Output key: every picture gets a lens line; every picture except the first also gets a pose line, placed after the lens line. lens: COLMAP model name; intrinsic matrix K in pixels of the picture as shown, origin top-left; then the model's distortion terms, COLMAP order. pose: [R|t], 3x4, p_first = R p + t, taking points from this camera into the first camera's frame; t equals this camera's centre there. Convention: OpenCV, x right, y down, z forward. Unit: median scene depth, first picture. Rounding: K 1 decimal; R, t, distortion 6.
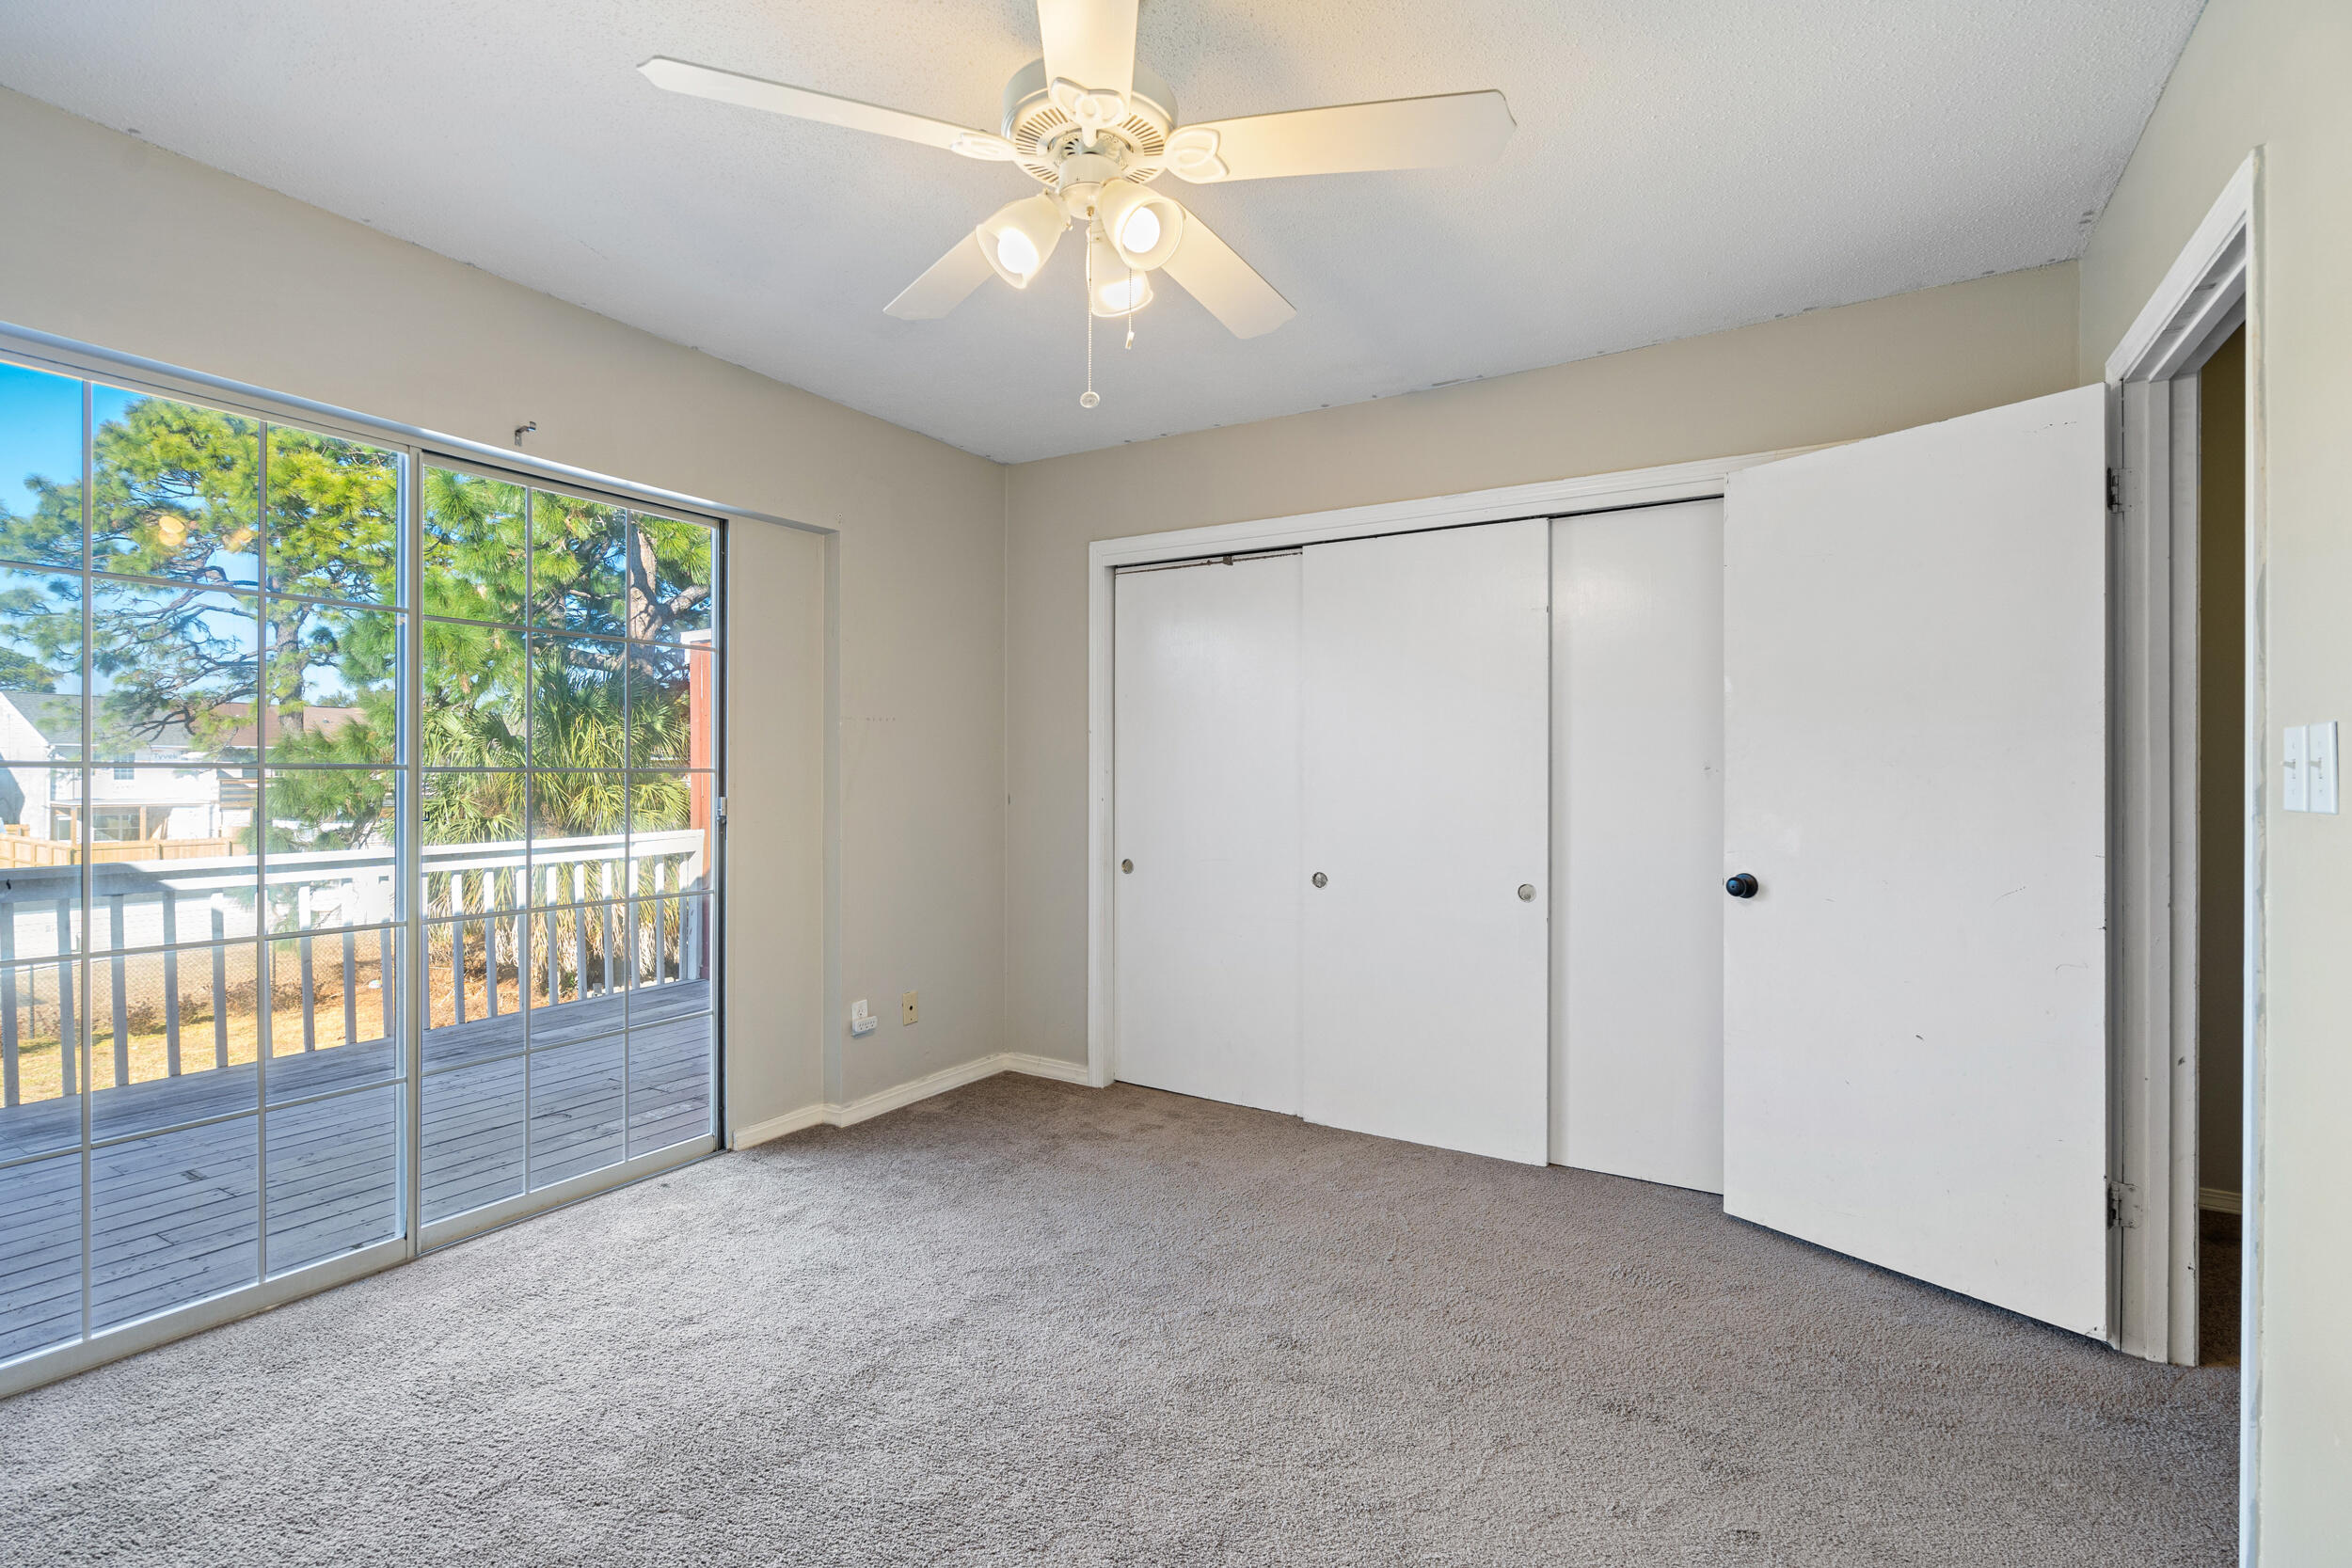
lens RADIAL K [[1085.4, 0, 1191.1], [0, 1085.4, 772.0], [0, 0, 1]] dist [-0.008111, 0.004231]
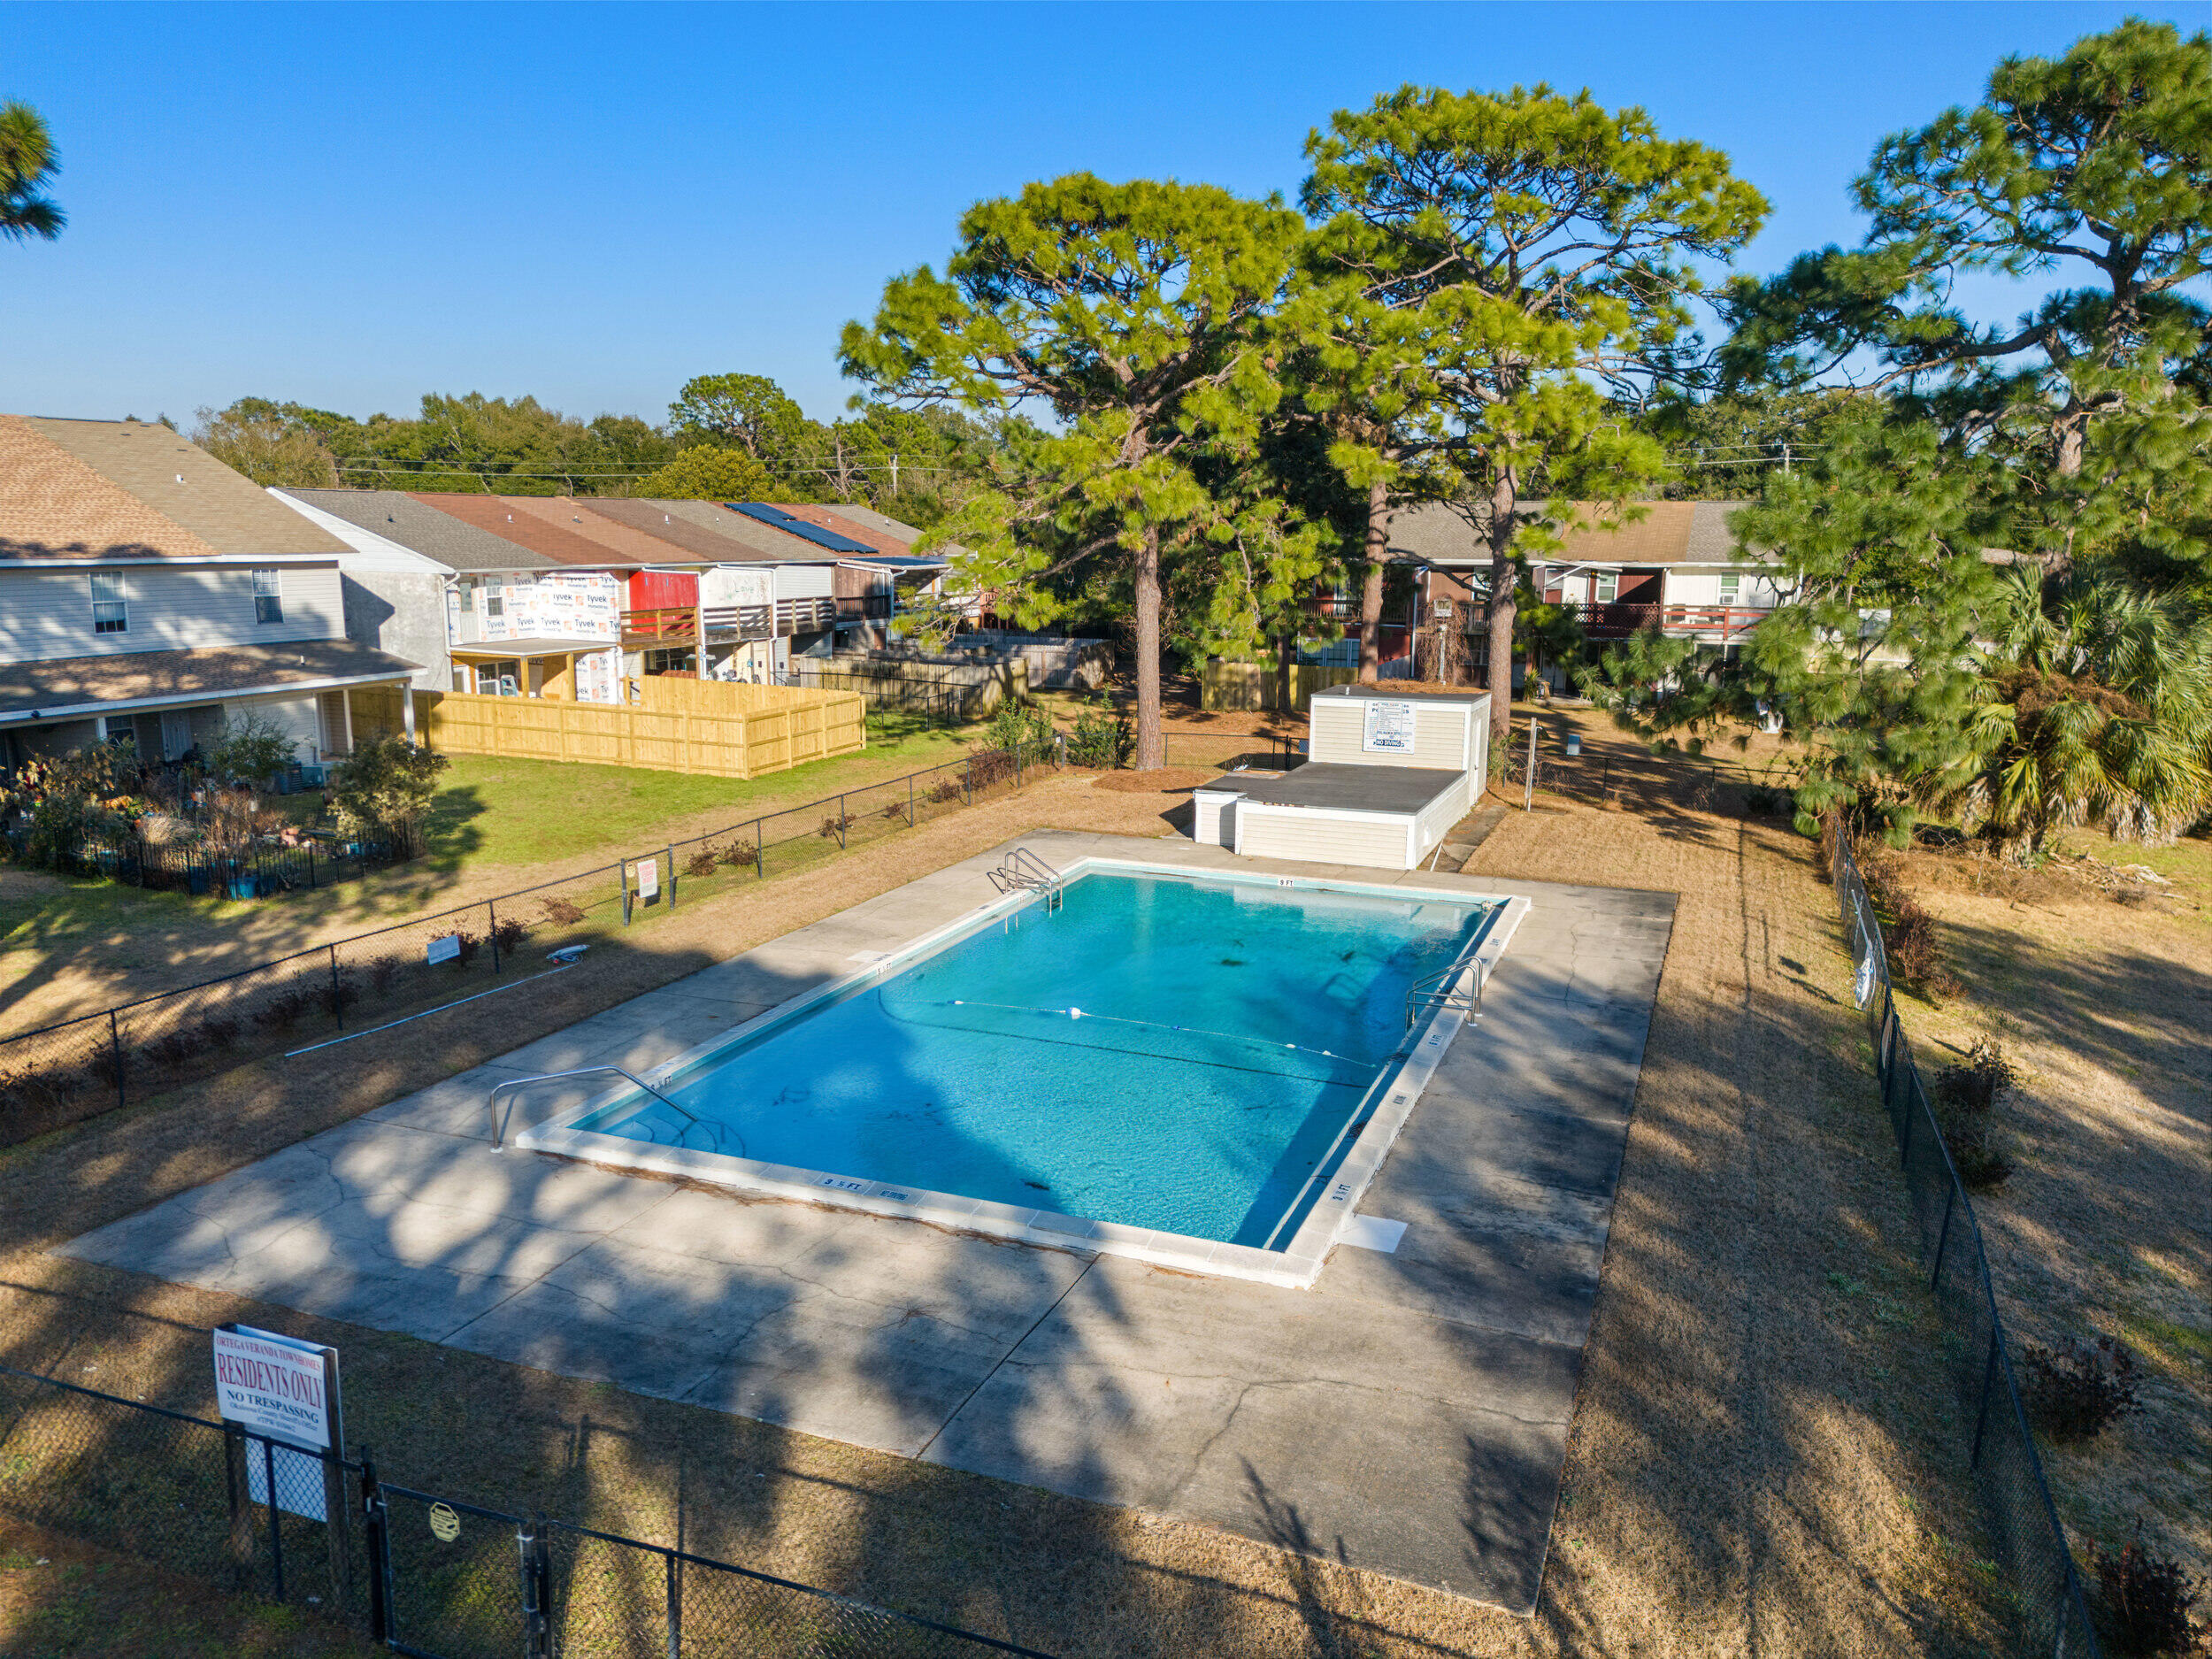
lens RADIAL K [[1609.7, 0, 1110.5], [0, 1609.7, 839.8], [0, 0, 1]] dist [0.078821, -0.064451]
pose [[0.982588, -0.034364, 0.182592, -1.483710], [-0.001165, 0.981588, 0.191008, -0.111769], [-0.185793, -0.187895, 0.964456, -0.396354]]
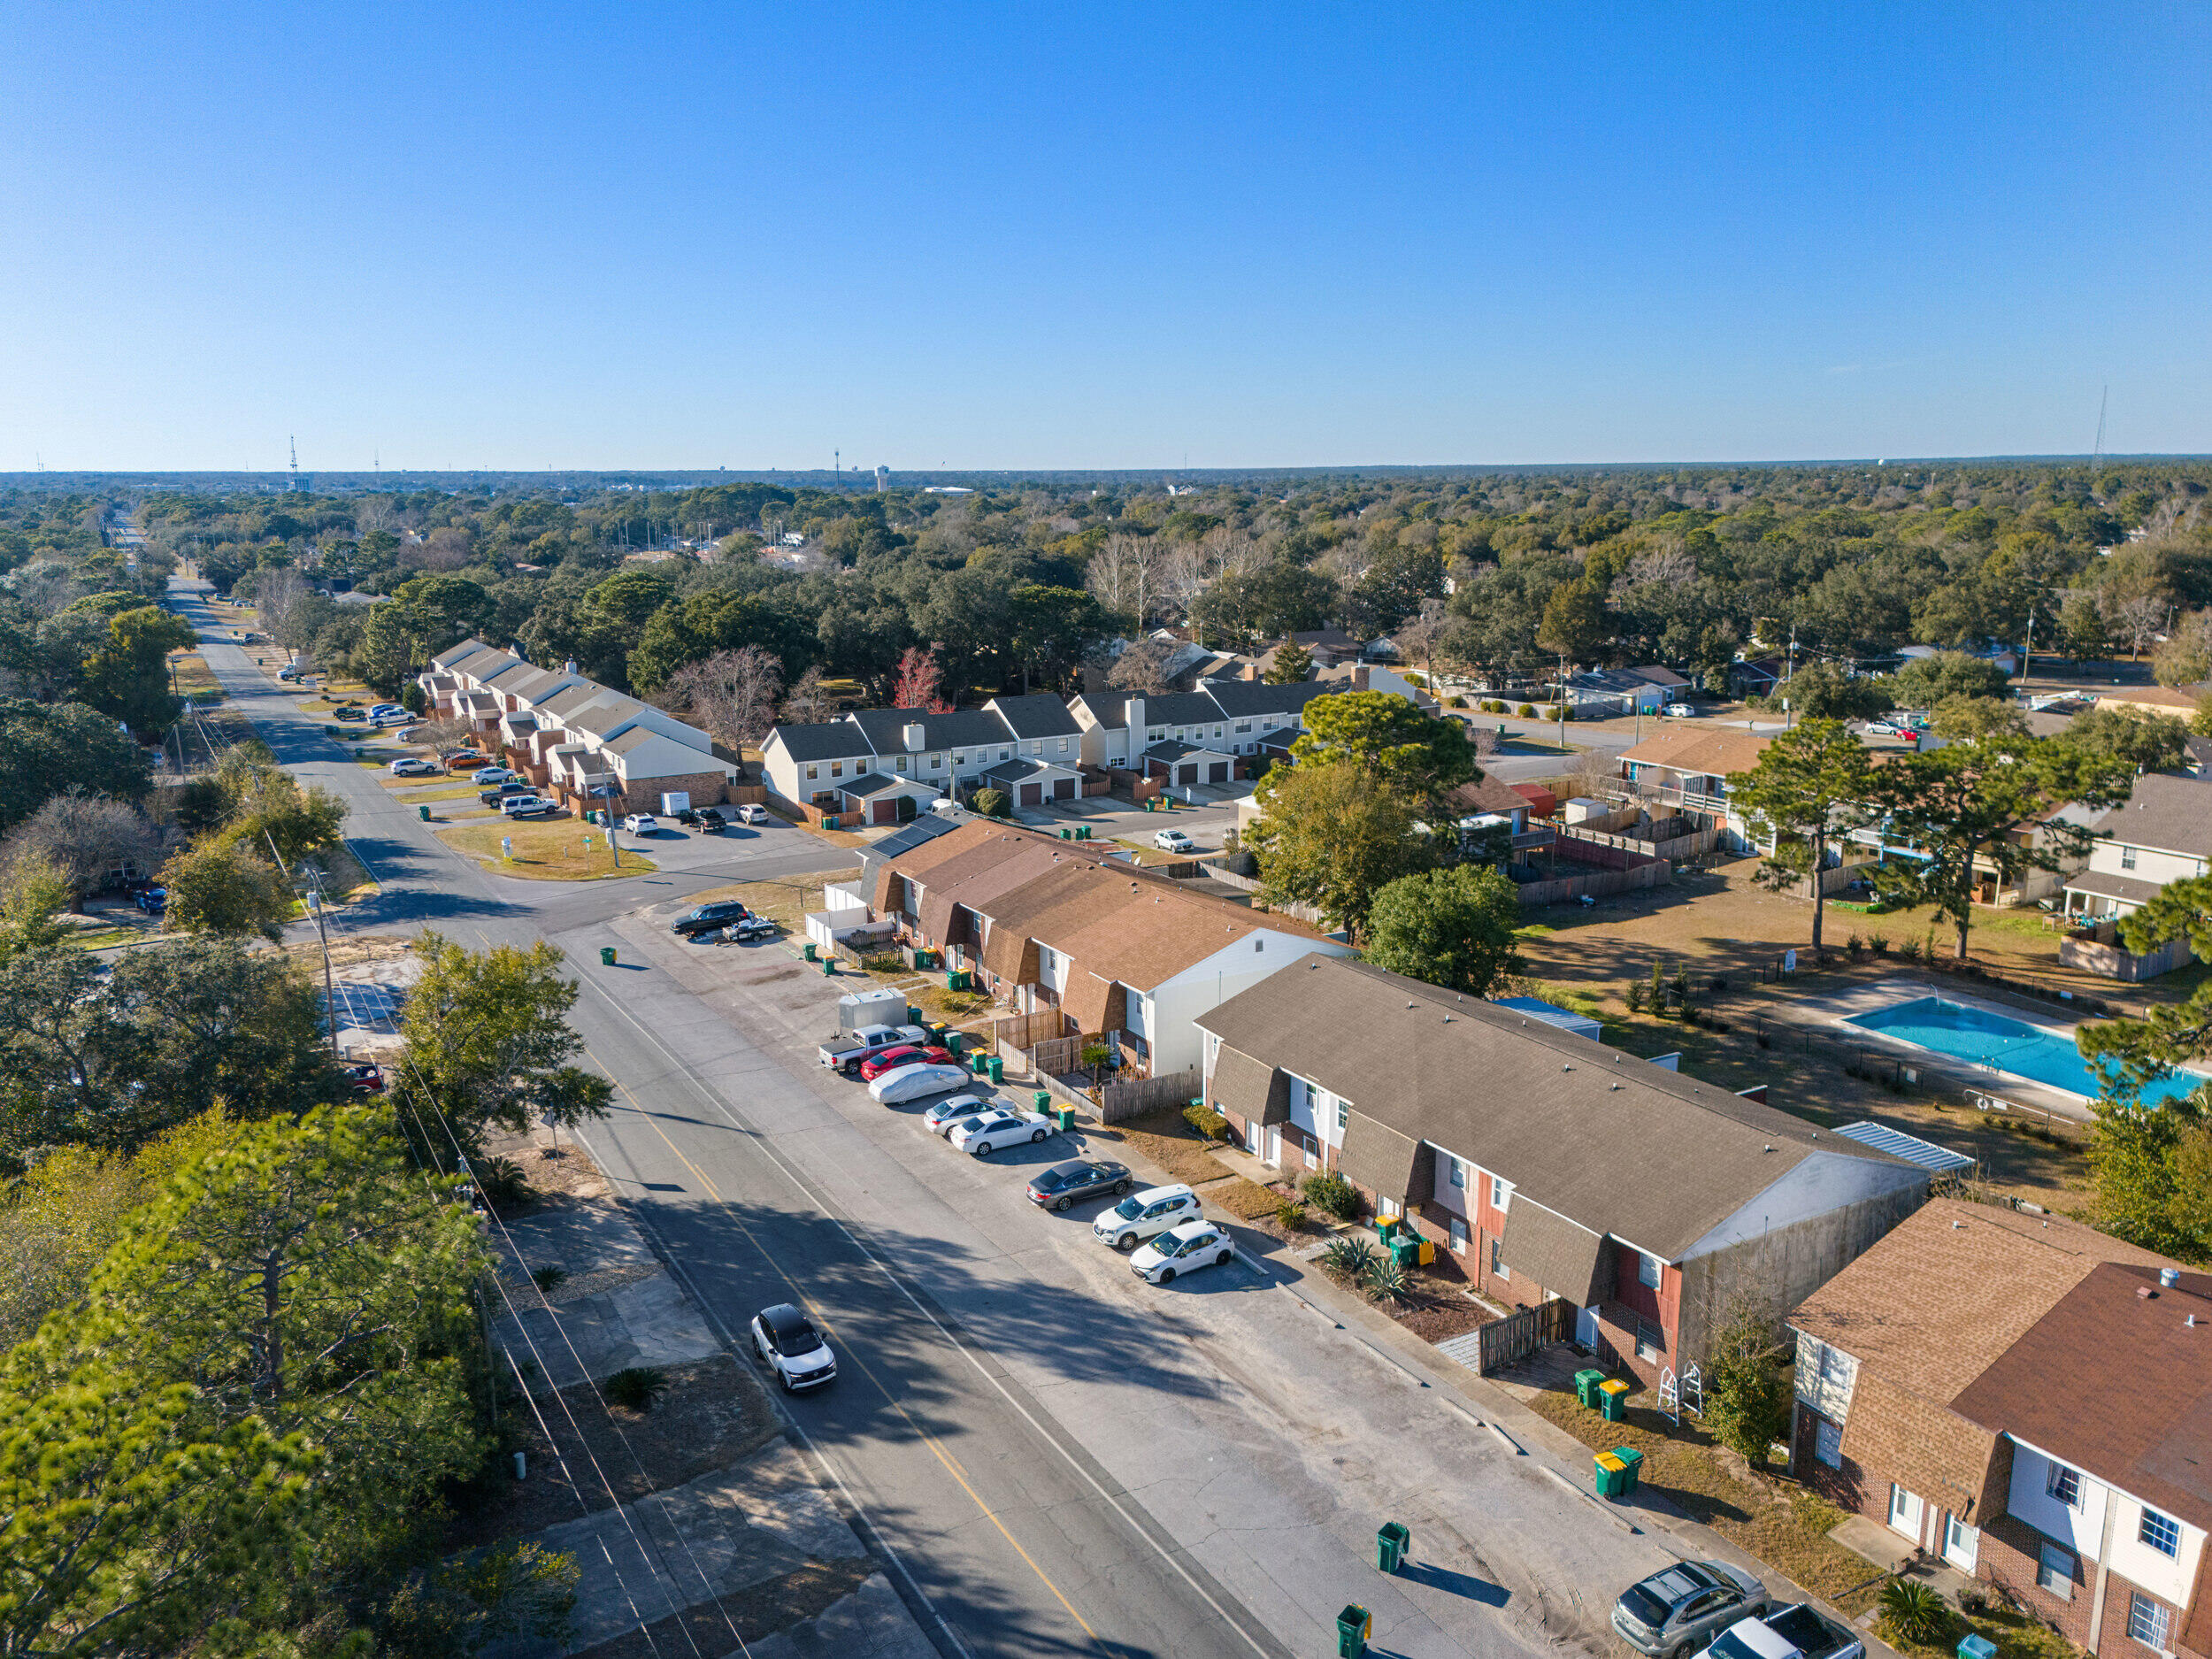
lens RADIAL K [[1609.7, 0, 1109.0], [0, 1609.7, 850.1], [0, 0, 1]] dist [0.078821, -0.064451]
pose [[-0.464908, 0.190527, -0.864615, 2.622102], [-0.003036, 0.976222, 0.216753, -1.020304], [0.885354, 0.103395, -0.453275, 0.346056]]
